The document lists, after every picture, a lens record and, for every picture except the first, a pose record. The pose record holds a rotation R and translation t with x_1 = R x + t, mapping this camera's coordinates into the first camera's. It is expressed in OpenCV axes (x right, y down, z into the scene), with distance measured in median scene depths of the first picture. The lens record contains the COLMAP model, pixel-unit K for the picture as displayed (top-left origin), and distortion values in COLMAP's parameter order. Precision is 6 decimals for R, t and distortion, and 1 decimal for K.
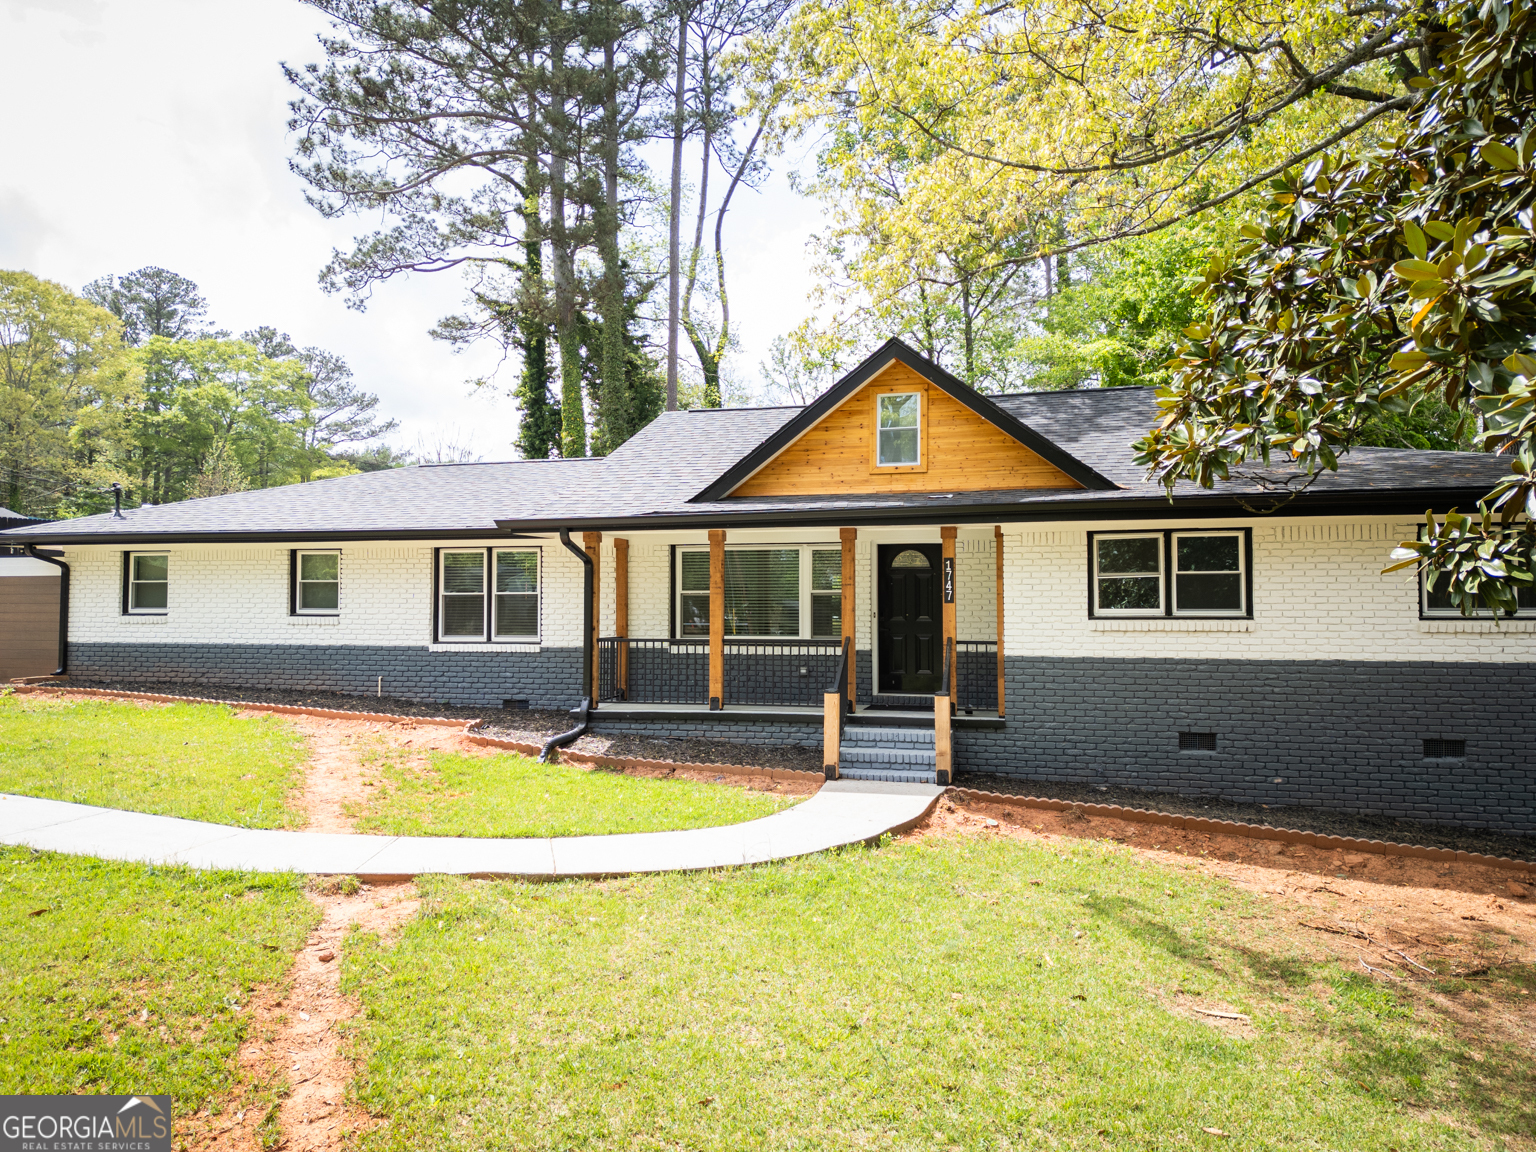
lens RADIAL K [[1077.3, 0, 767.1], [0, 1077.3, 569.5], [0, 0, 1]] dist [0.006921, -0.012878]
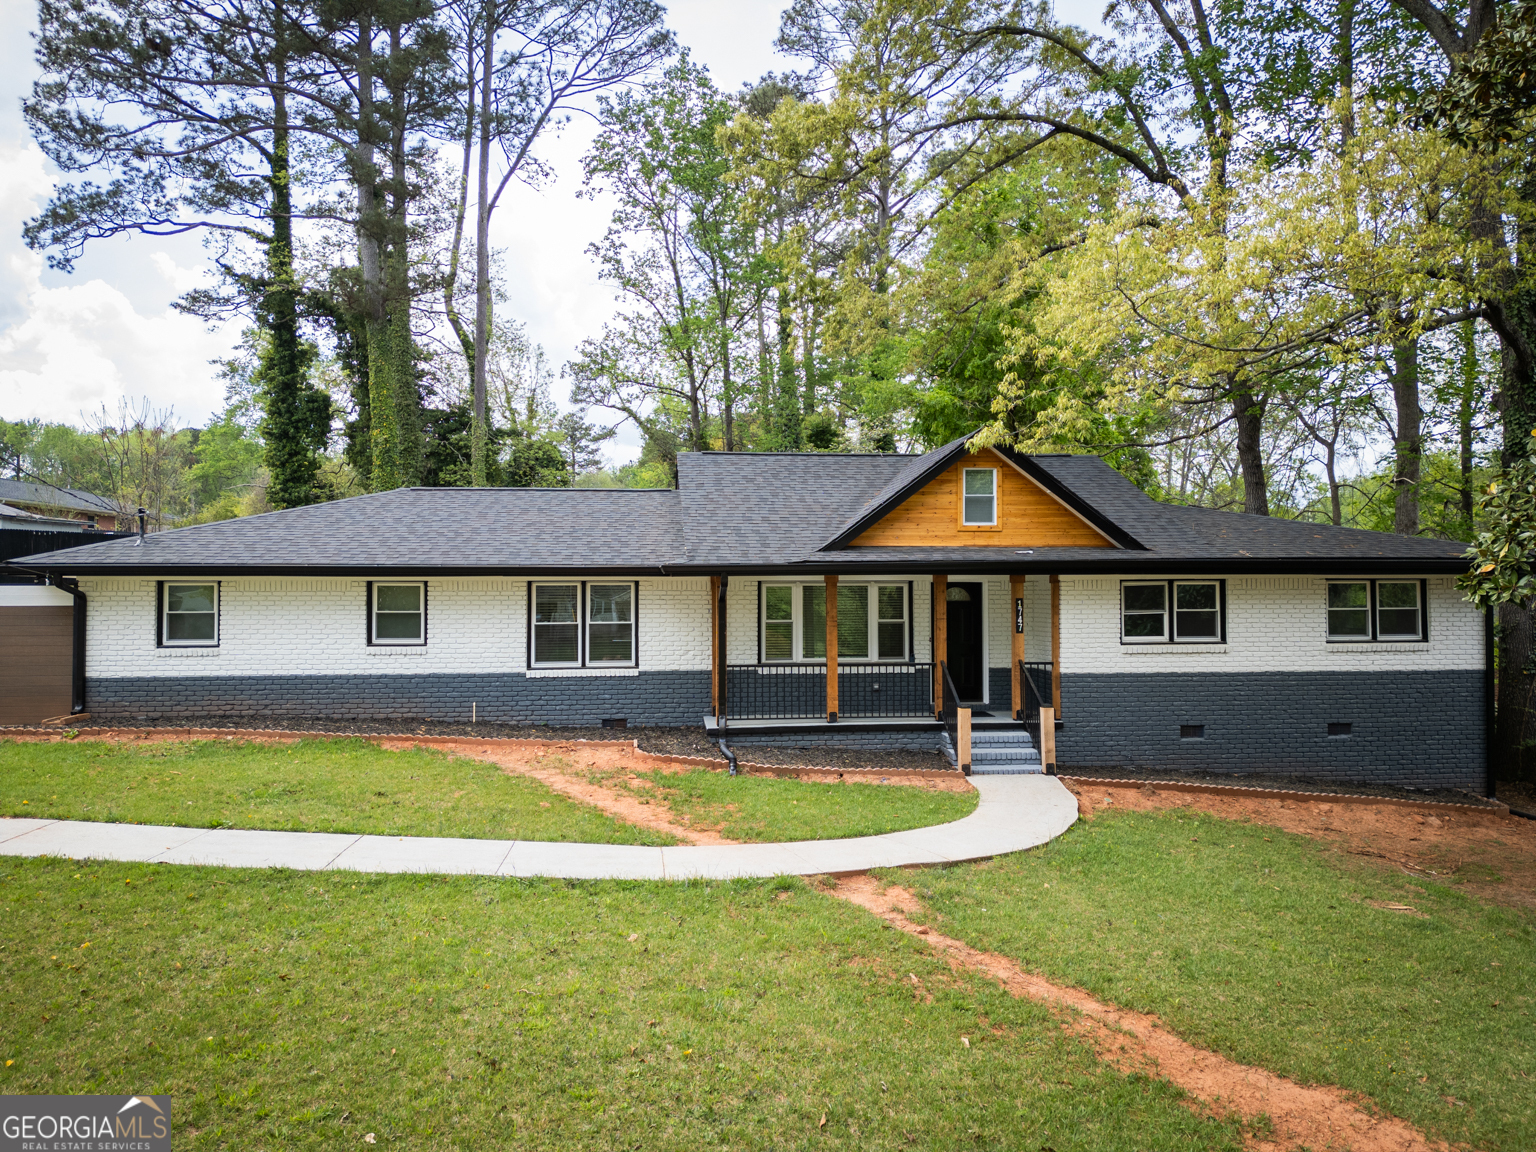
lens RADIAL K [[1077.3, 0, 765.3], [0, 1077.3, 575.2], [0, 0, 1]] dist [0.006921, -0.012878]
pose [[0.940554, 0.000554, 0.339643, -0.457352], [-0.009137, 0.999678, 0.023672, -0.054597], [-0.339521, -0.025368, 0.940256, -0.093517]]
